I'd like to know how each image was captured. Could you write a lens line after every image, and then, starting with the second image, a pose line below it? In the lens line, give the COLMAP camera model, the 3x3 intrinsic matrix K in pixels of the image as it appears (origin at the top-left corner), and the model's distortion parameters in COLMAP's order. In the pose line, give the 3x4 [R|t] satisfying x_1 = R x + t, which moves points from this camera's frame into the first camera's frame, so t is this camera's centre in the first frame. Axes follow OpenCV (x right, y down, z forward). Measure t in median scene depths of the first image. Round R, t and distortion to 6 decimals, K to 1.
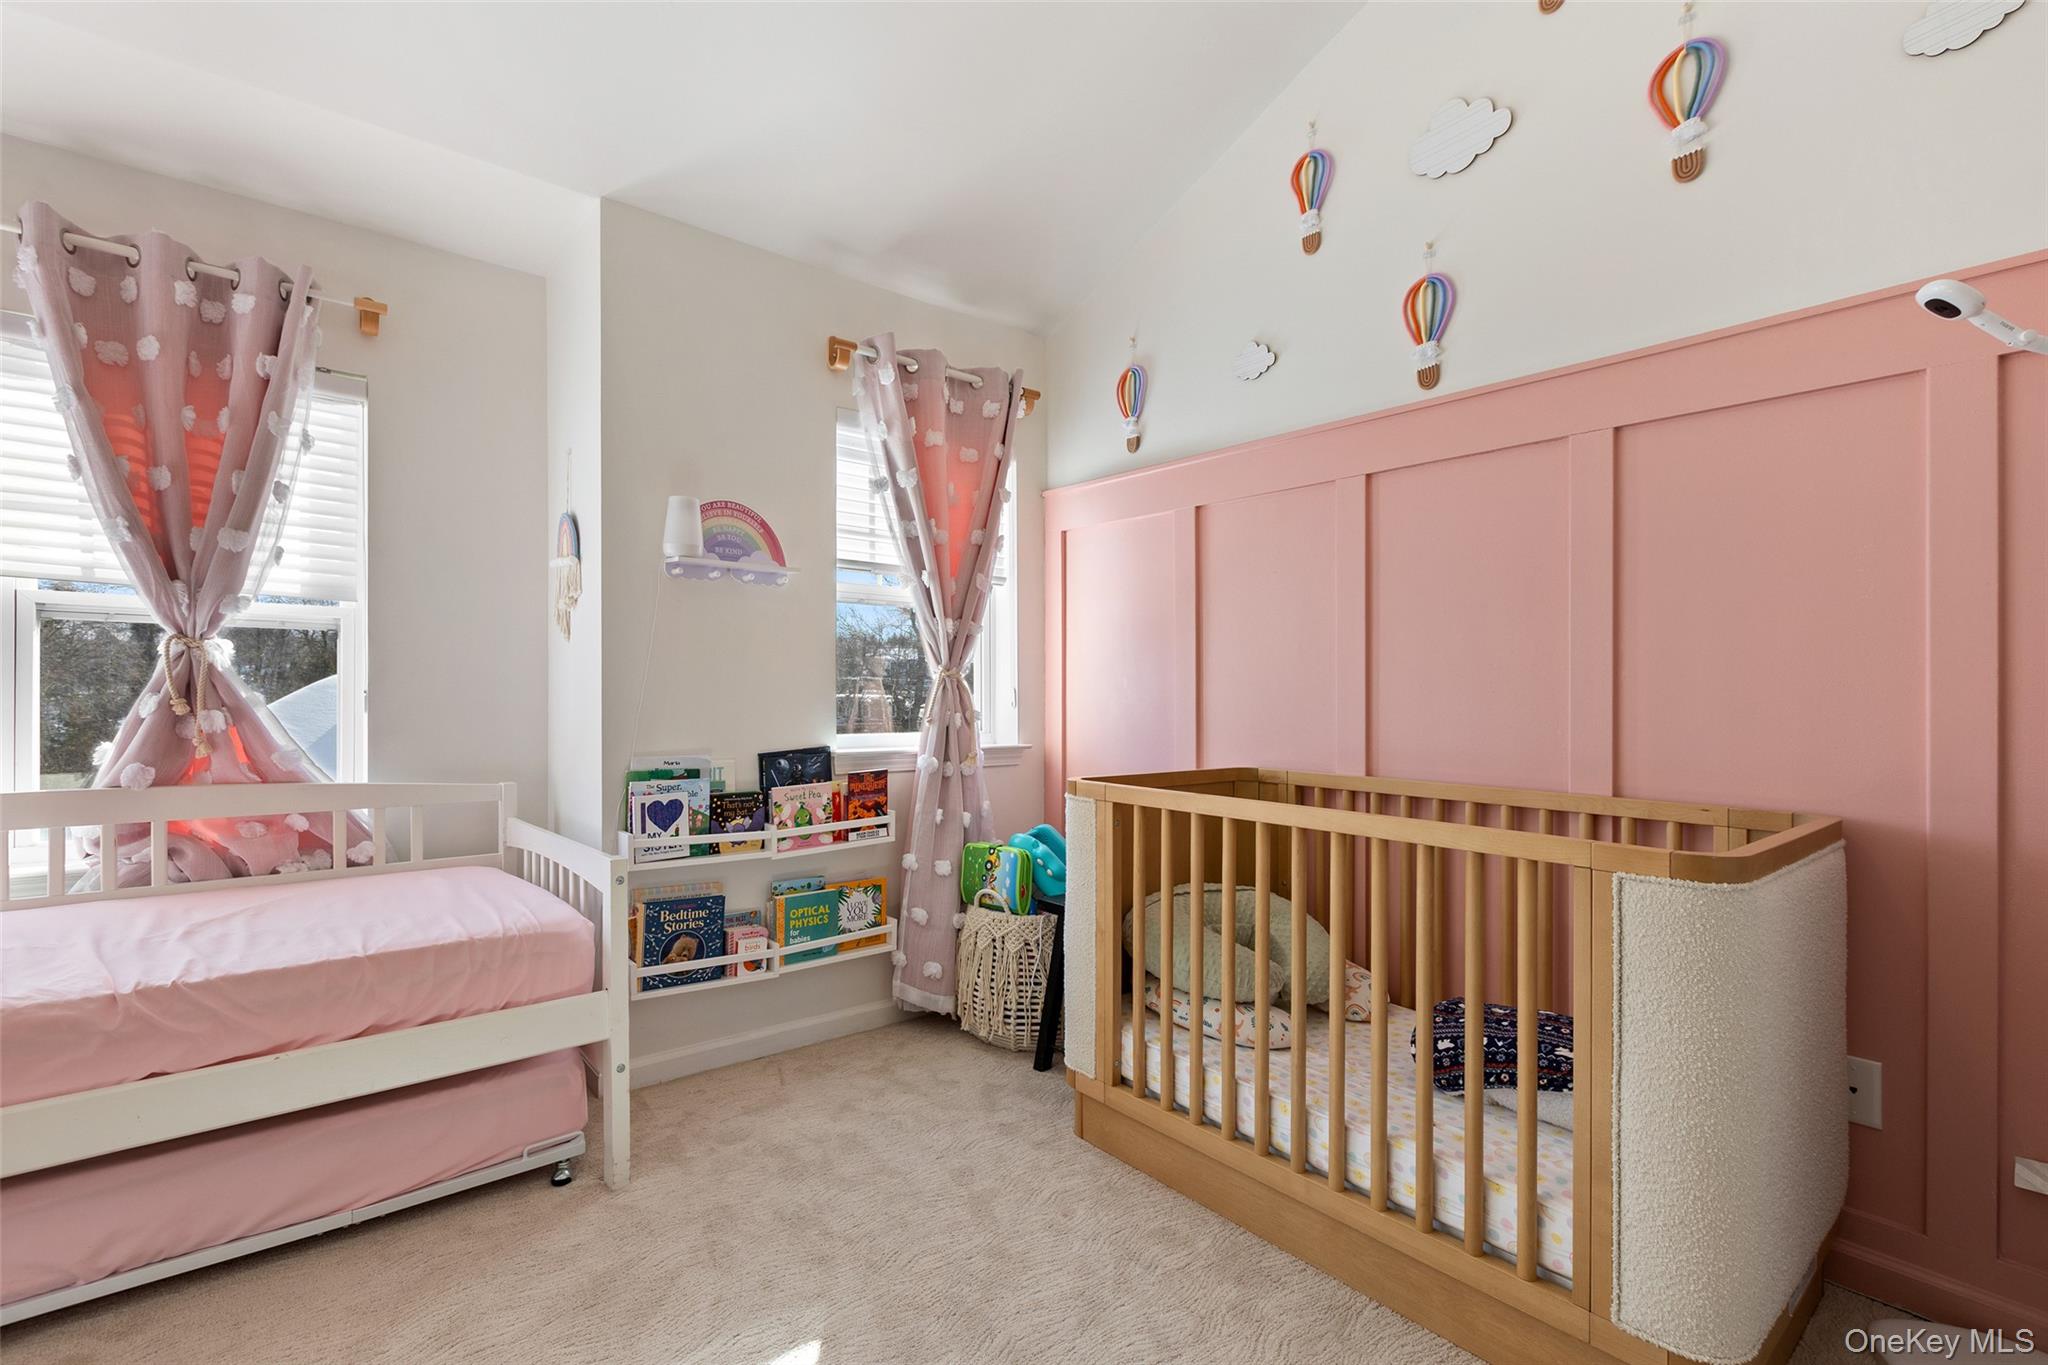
lens RADIAL K [[928.7, 0, 1010.1], [0, 928.7, 687.3], [0, 0, 1]] dist [0.004262, 0.001625]
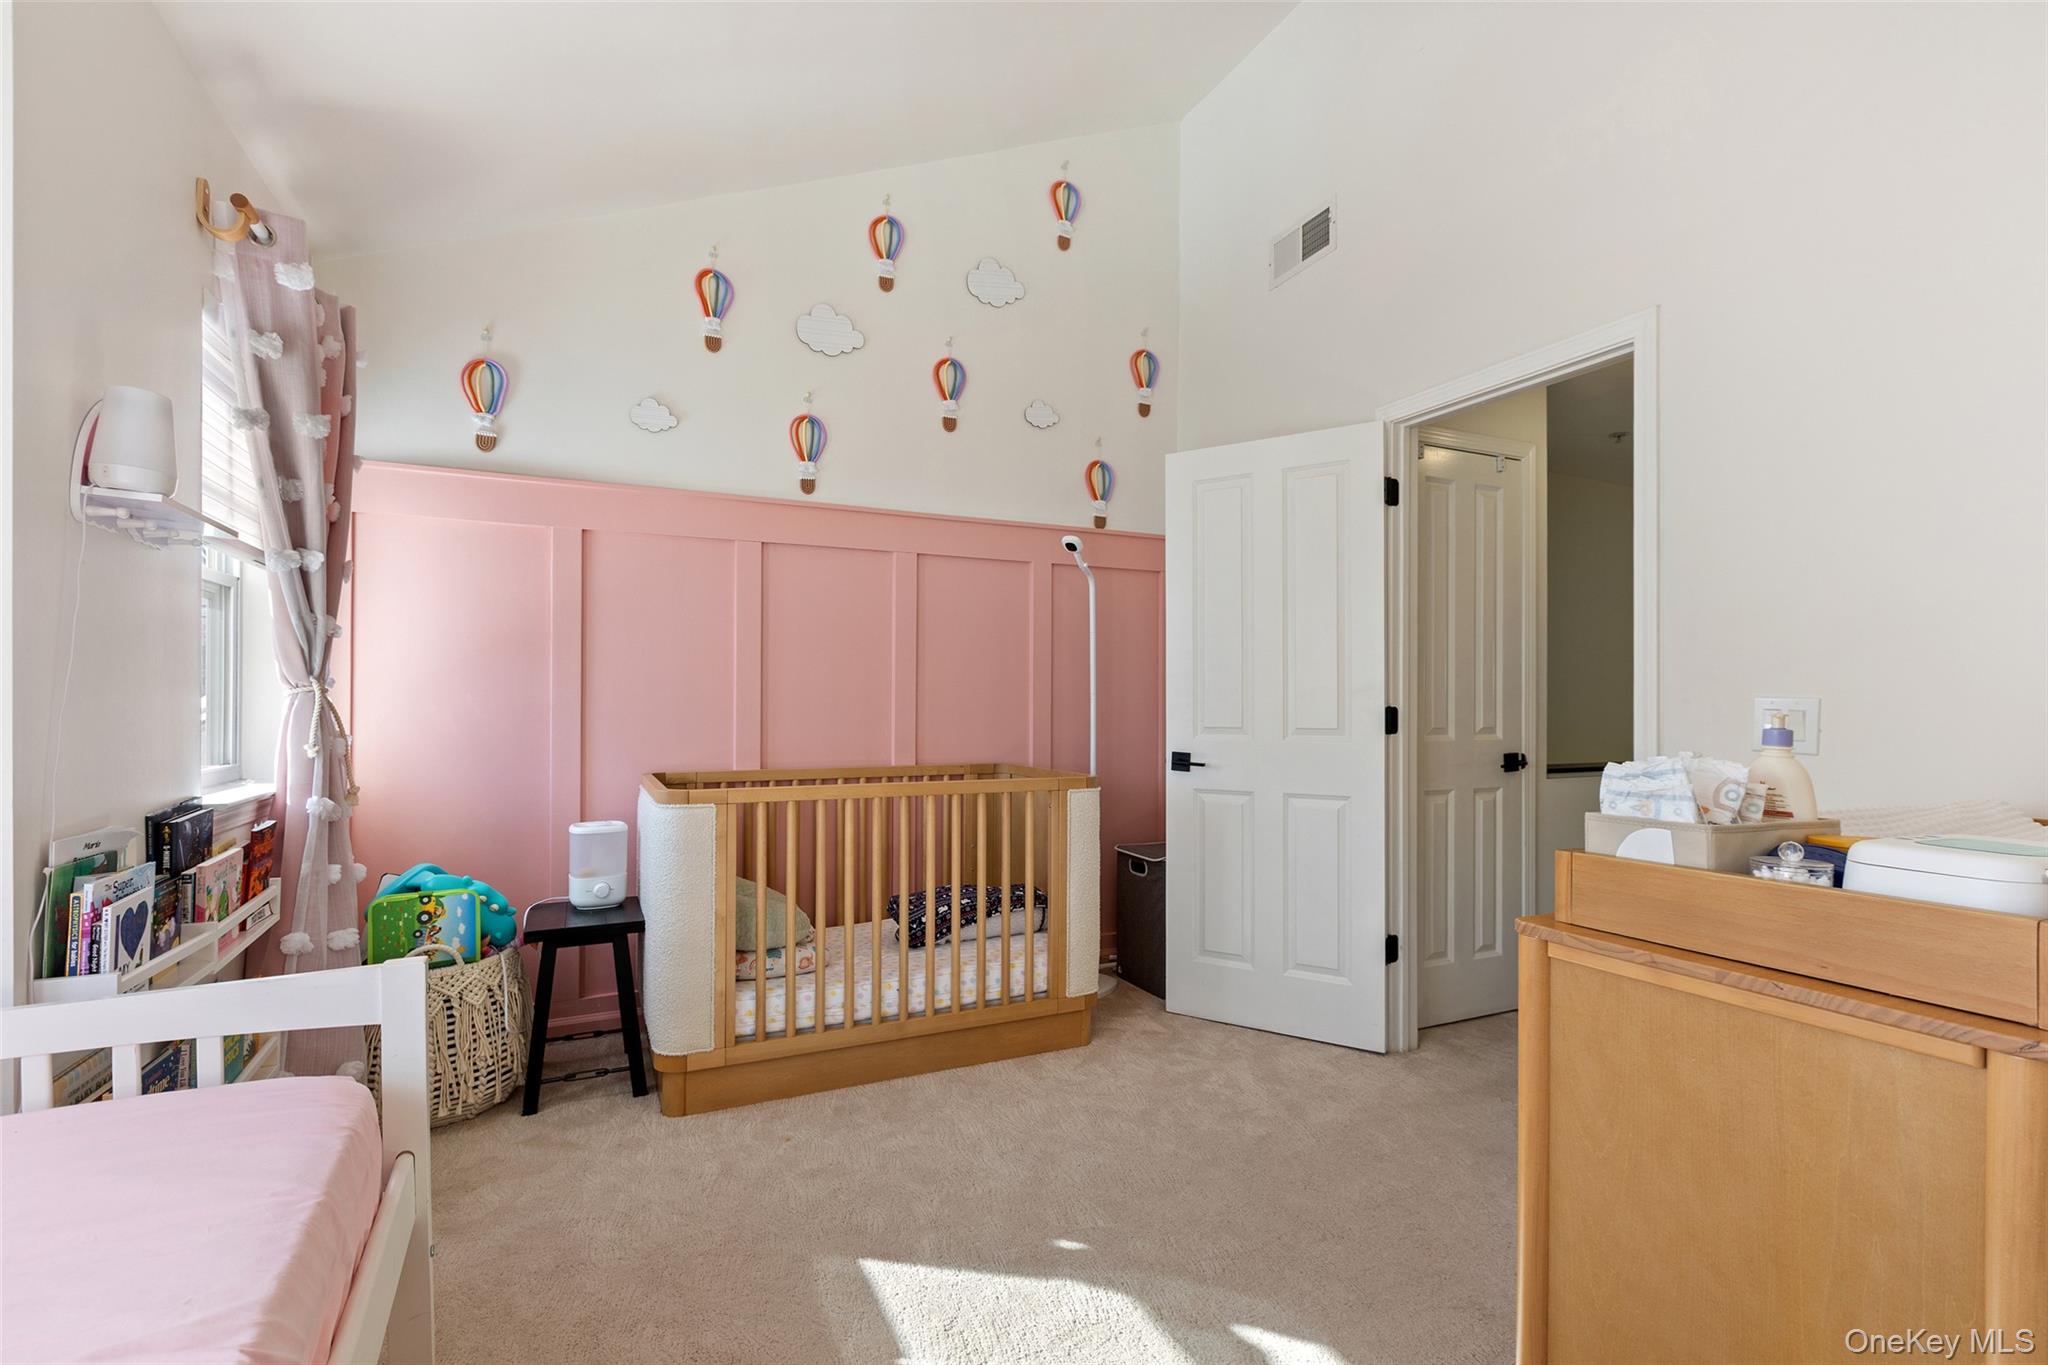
lens RADIAL K [[928.7, 0, 1024.8], [0, 928.7, 685.8], [0, 0, 1]] dist [0.004262, 0.001625]
pose [[0.247590, 0.009557, 0.968818, -0.791828], [-0.005588, 0.999949, -0.008436, -0.014647], [-0.968849, -0.003325, 0.247630, 0.300916]]
